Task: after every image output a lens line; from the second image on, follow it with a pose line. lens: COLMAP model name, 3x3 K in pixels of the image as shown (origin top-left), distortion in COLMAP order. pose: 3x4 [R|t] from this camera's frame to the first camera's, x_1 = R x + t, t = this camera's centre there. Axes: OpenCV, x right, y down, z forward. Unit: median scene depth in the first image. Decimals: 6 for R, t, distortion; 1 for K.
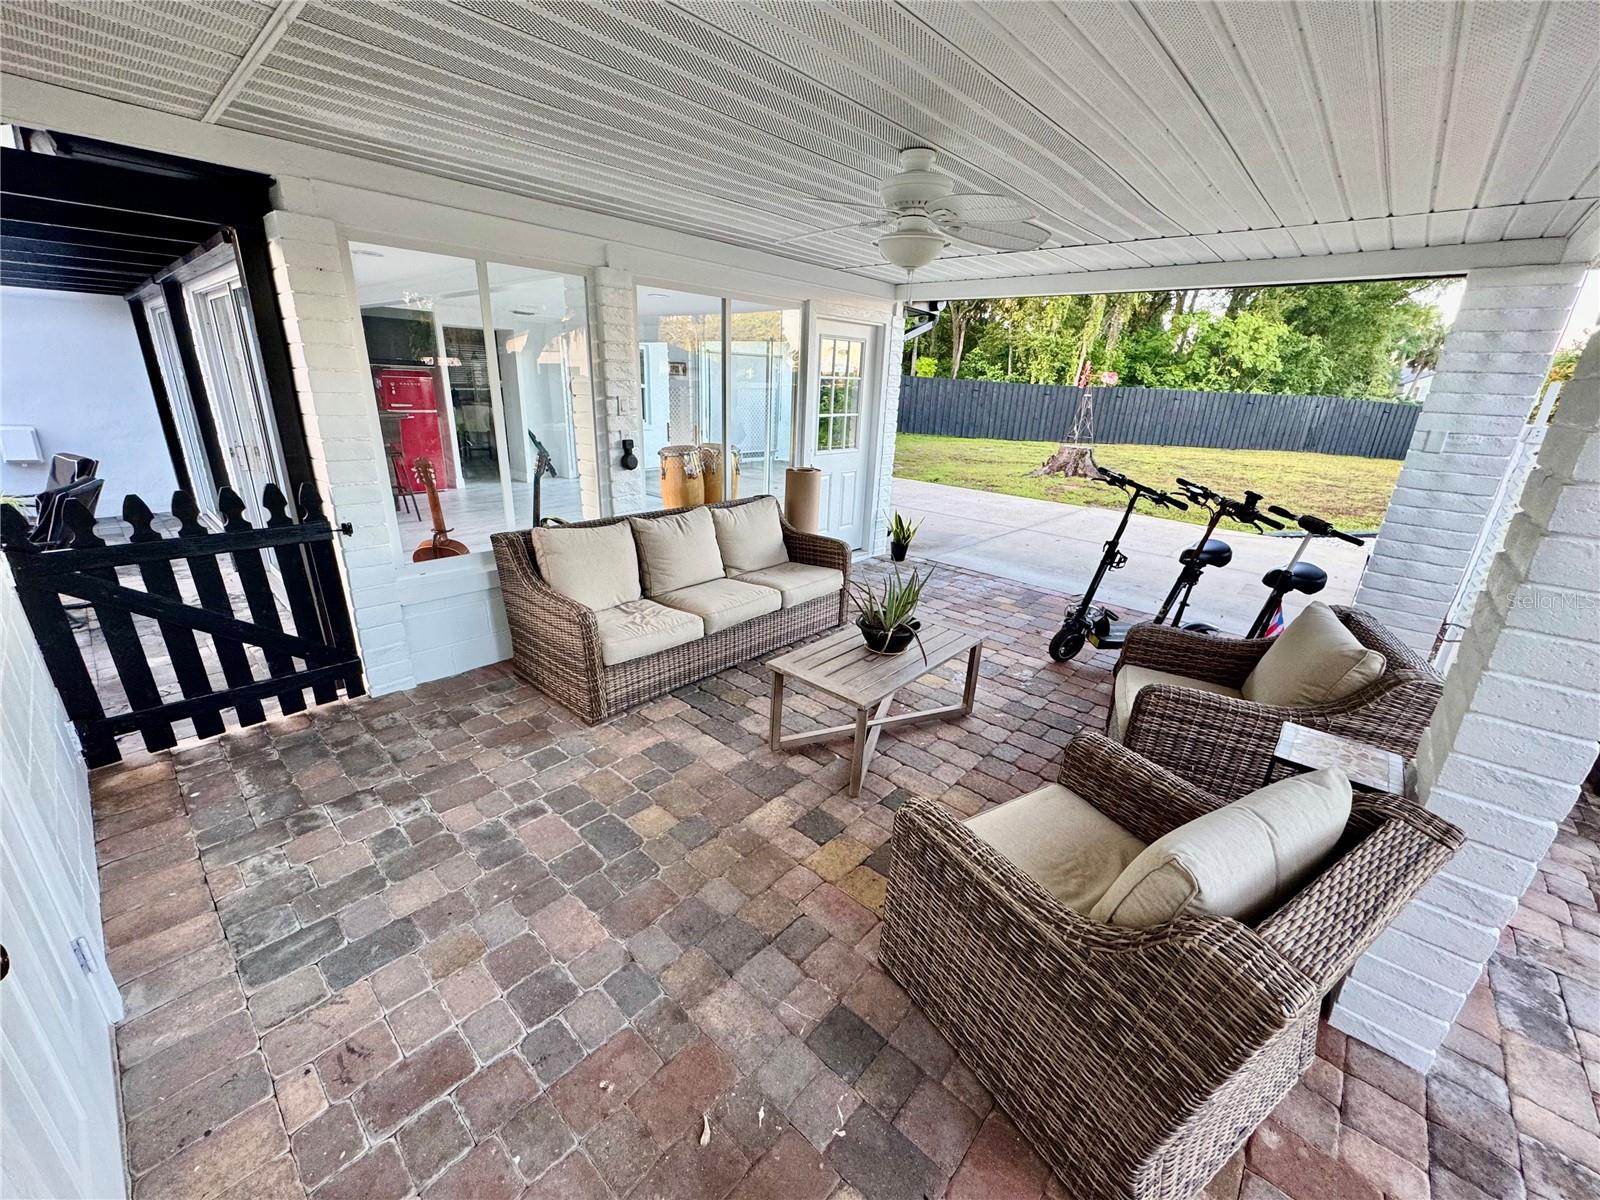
lens RADIAL K [[637.2, 0, 796.7], [0, 637.2, 598.9], [0, 0, 1]] dist [0.000181, 0.000052]
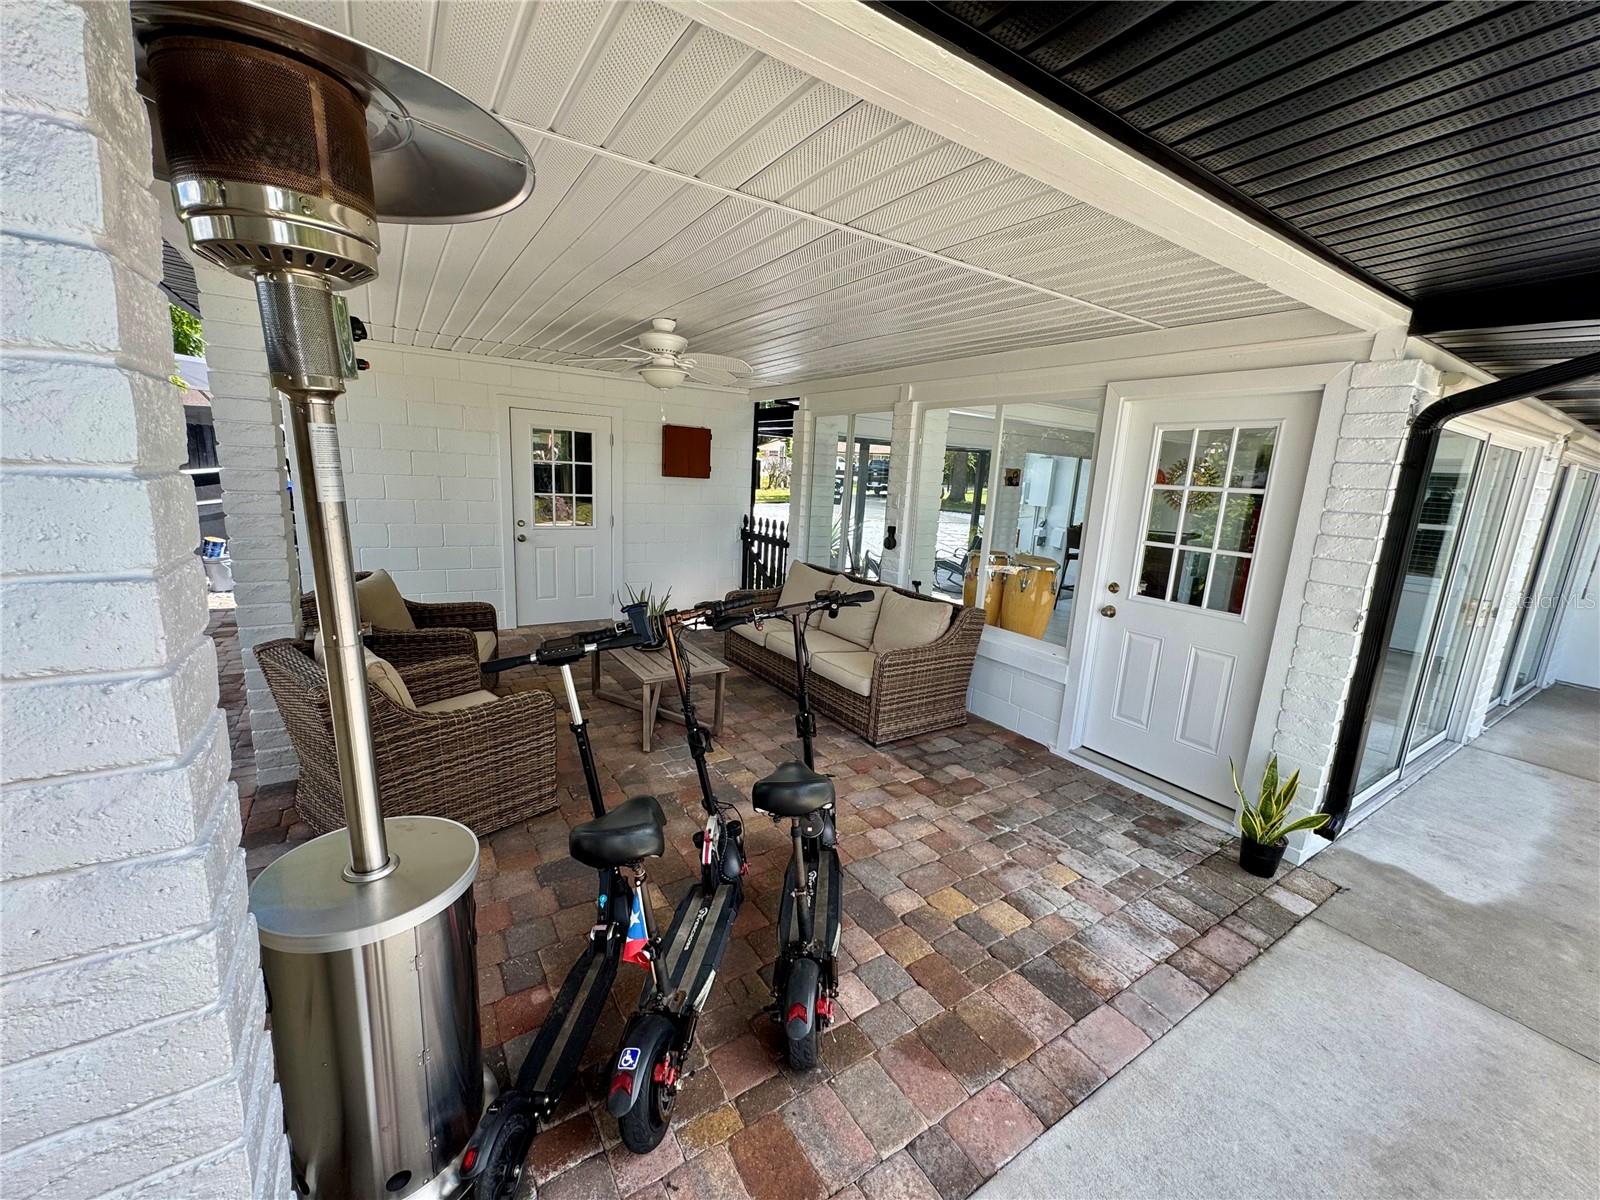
lens RADIAL K [[637.2, 0, 797.0], [0, 637.2, 604.0], [0, 0, 1]] dist [0.000181, 0.000052]
pose [[-0.248680, 0.143193, -0.957942, 0.783728], [-0.384979, 0.892922, 0.233414, -0.255572], [0.888791, 0.426833, -0.166926, 0.848803]]
